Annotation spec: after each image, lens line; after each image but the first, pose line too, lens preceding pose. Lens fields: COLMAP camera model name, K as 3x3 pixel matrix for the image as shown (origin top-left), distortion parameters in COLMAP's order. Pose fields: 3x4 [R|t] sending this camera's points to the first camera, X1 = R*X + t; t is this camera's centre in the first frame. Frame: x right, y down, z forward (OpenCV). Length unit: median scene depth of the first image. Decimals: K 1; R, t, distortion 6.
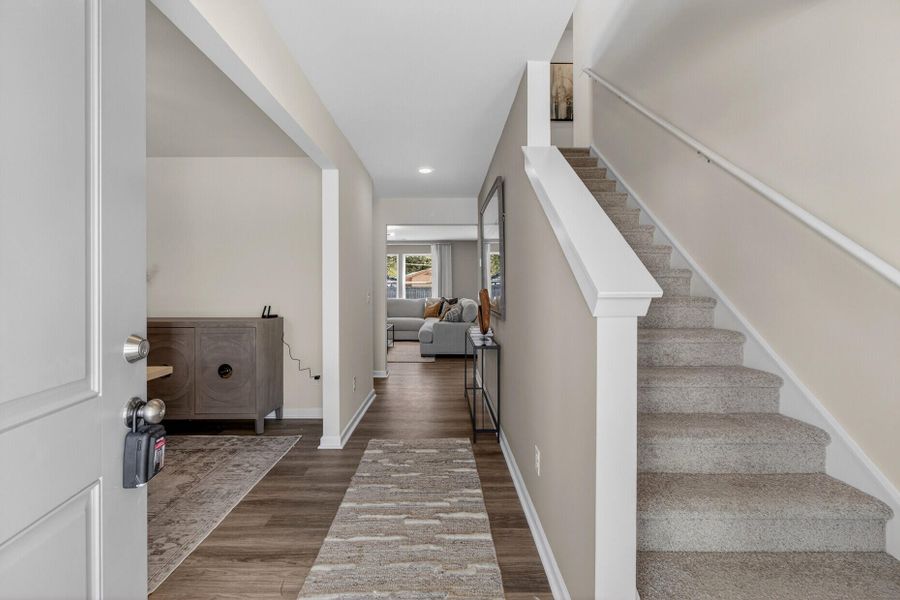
lens RADIAL K [[425.1, 0, 458.2], [0, 425.1, 296.9], [0, 0, 1]] dist [0.000895, 0.001169]
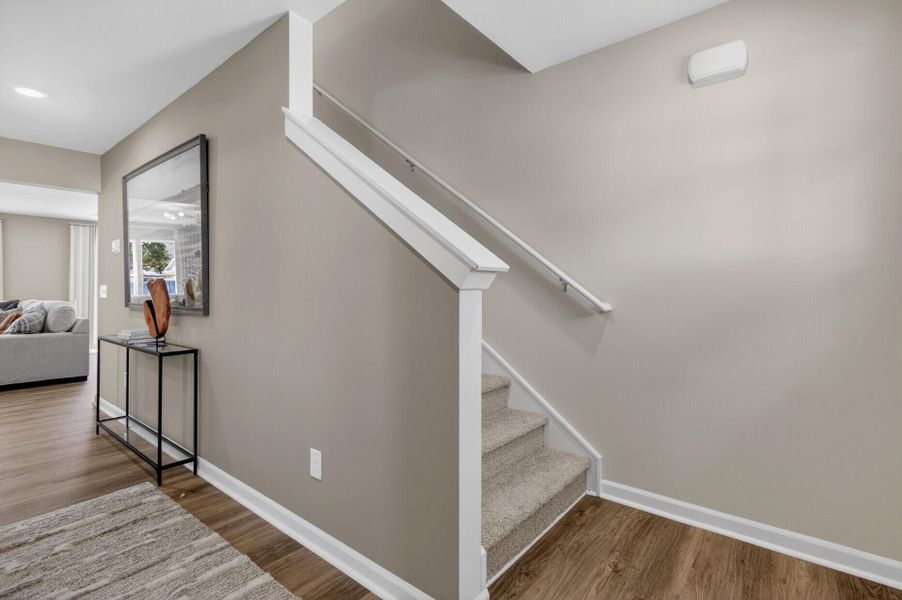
lens RADIAL K [[426.1, 0, 457.3], [0, 426.1, 293.4], [0, 0, 1]] dist [0.000895, 0.001169]
pose [[0.645412, -0.005159, 0.763817, -0.227075], [0.015334, 0.999863, -0.006204, 0.027354], [-0.763680, 0.015716, 0.645403, 0.144783]]
